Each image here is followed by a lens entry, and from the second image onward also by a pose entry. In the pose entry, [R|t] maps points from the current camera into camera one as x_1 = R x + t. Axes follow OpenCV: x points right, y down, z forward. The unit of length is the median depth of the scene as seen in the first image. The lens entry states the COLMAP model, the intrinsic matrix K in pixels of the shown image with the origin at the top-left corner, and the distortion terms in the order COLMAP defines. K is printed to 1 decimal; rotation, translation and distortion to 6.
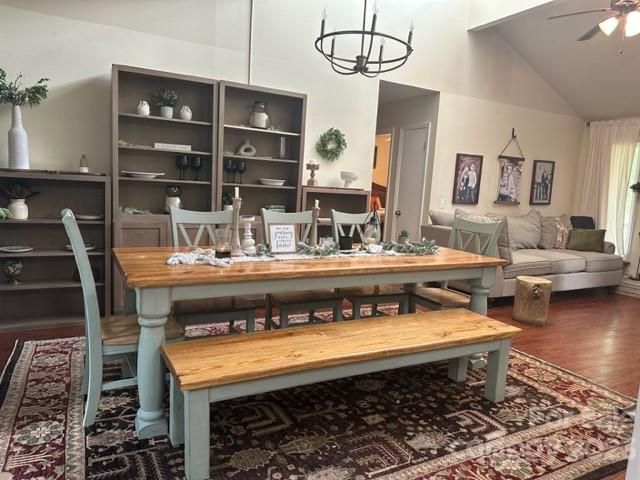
lens RADIAL K [[454.4, 0, 320.0], [0, 454.4, 240.0], [0, 0, 1]] dist [0.002167, 0.000300]
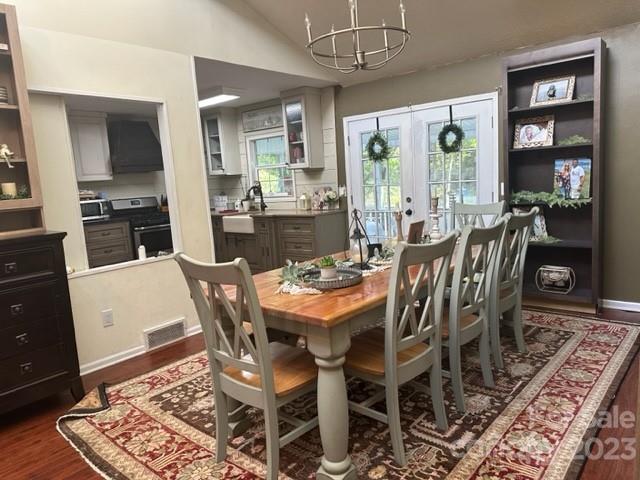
lens RADIAL K [[454.4, 0, 320.0], [0, 454.4, 240.0], [0, 0, 1]] dist [0.002167, 0.000300]
pose [[-0.934158, 0.051056, -0.353189, 0.504009], [-0.034096, 0.972415, 0.230752, -0.228913], [0.355228, 0.227601, -0.906648, 1.847854]]
